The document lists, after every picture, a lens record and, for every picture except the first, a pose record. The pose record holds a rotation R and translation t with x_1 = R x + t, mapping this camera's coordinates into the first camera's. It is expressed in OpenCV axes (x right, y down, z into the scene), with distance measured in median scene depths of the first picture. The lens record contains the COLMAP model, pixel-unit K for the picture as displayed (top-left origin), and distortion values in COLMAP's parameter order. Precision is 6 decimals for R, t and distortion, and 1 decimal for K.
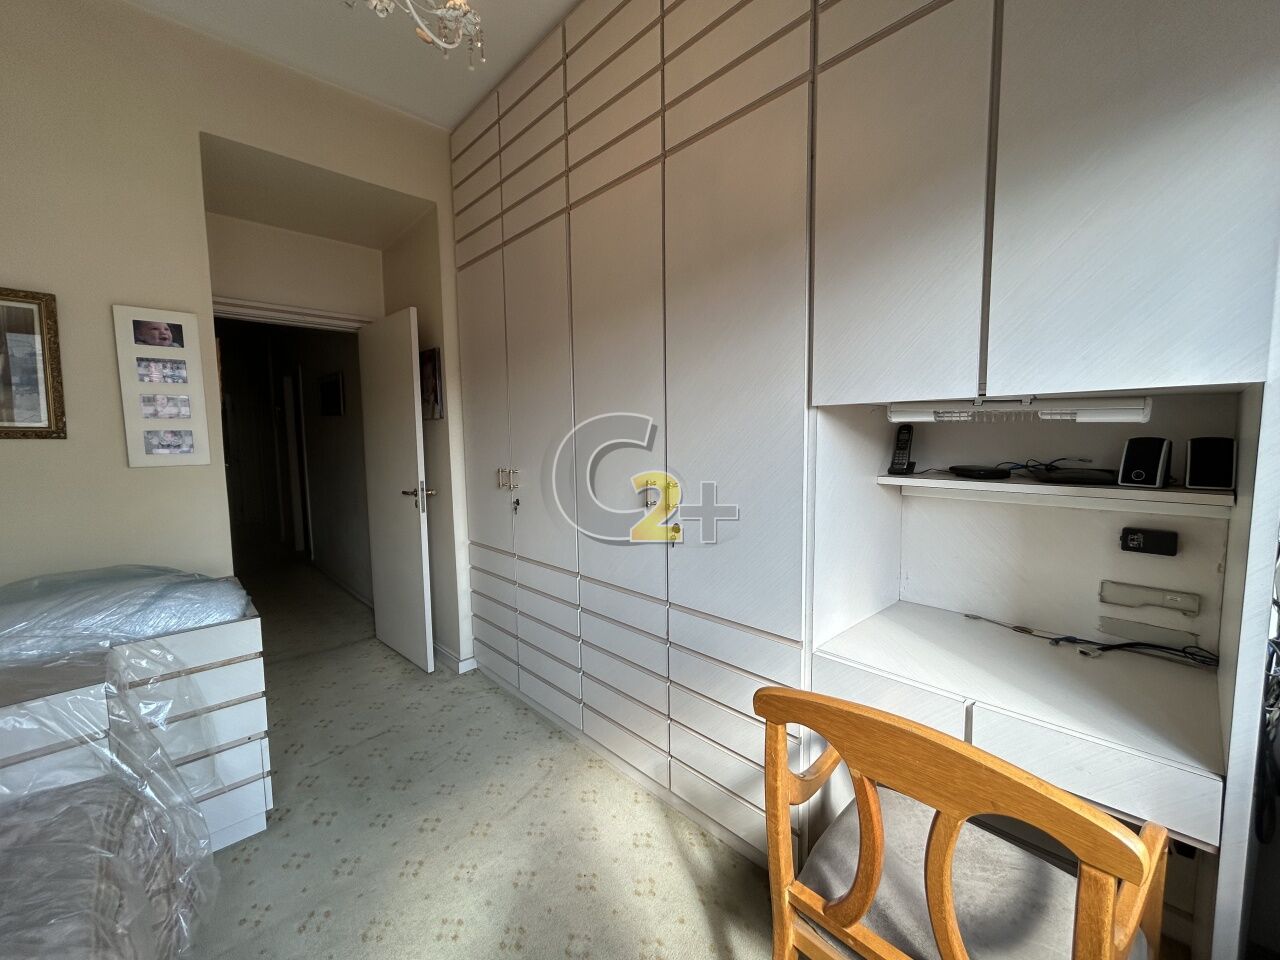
lens RADIAL K [[519.6, 0, 643.4], [0, 519.6, 478.2], [0, 0, 1]] dist [-0.005643, 0.000684]
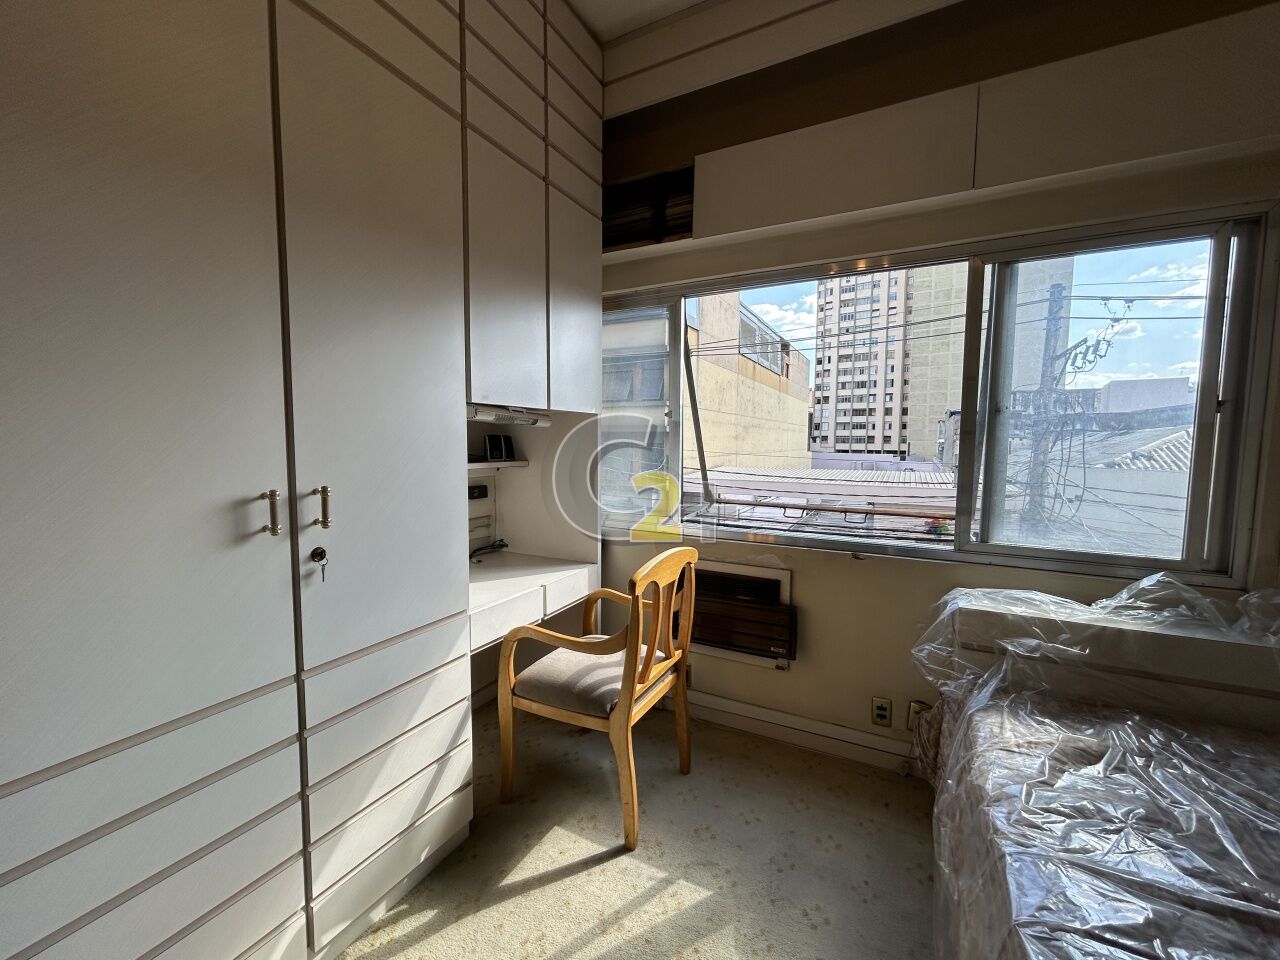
lens RADIAL K [[519.6, 0, 647.7], [0, 519.6, 476.1], [0, 0, 1]] dist [-0.005643, 0.000684]
pose [[-0.319164, -0.076246, 0.944627, -1.264623], [0.067488, 0.992399, 0.102905, -0.109277], [-0.945293, 0.096595, -0.311593, 1.377173]]
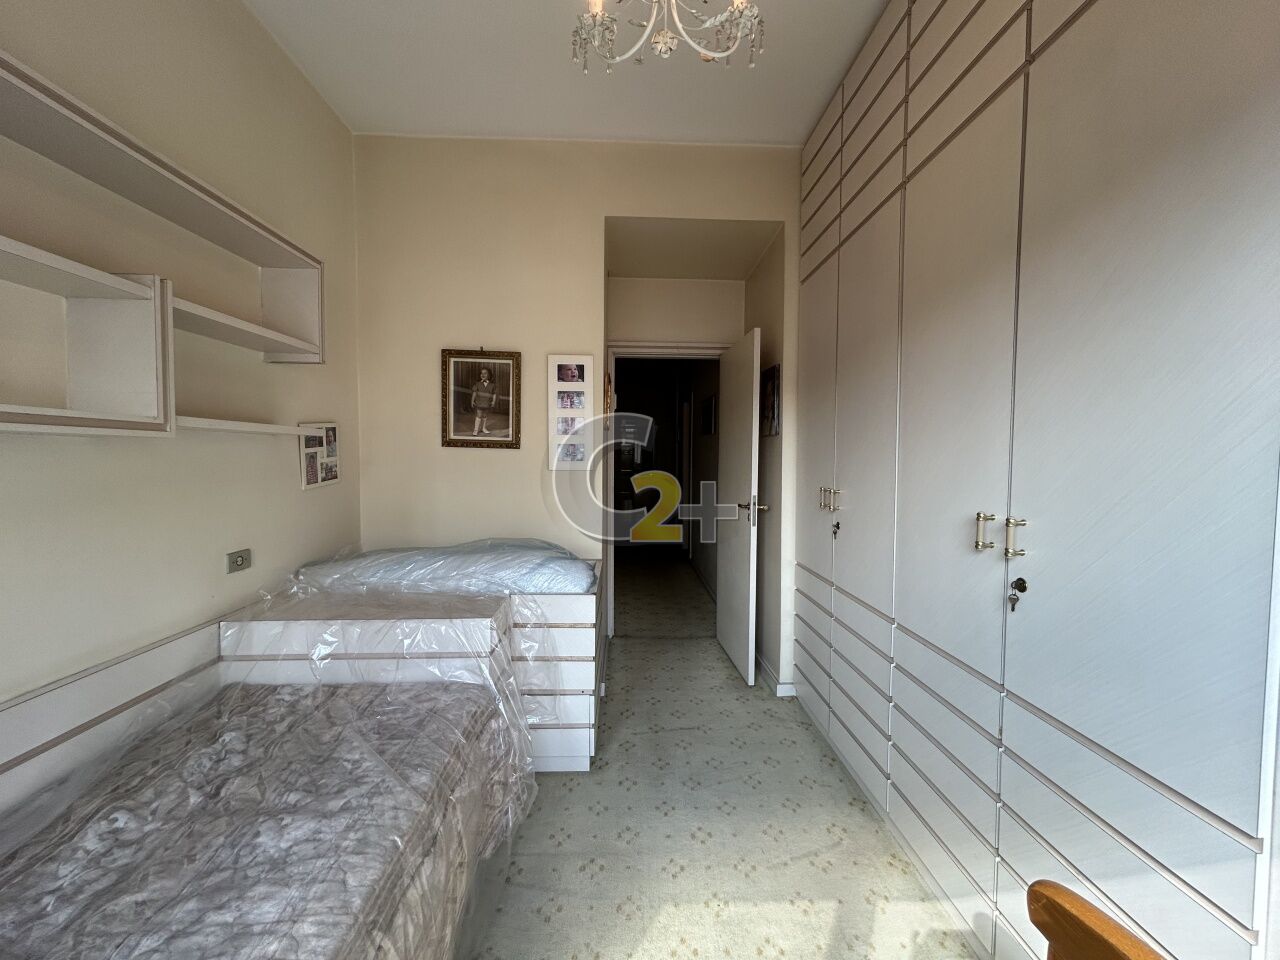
lens RADIAL K [[519.6, 0, 643.7], [0, 519.6, 479.1], [0, 0, 1]] dist [-0.005643, 0.000684]
pose [[0.743479, 0.048590, -0.666991, 0.131332], [-0.073657, 0.997239, -0.009455, -0.001806], [0.664690, 0.056159, 0.745006, 0.128054]]
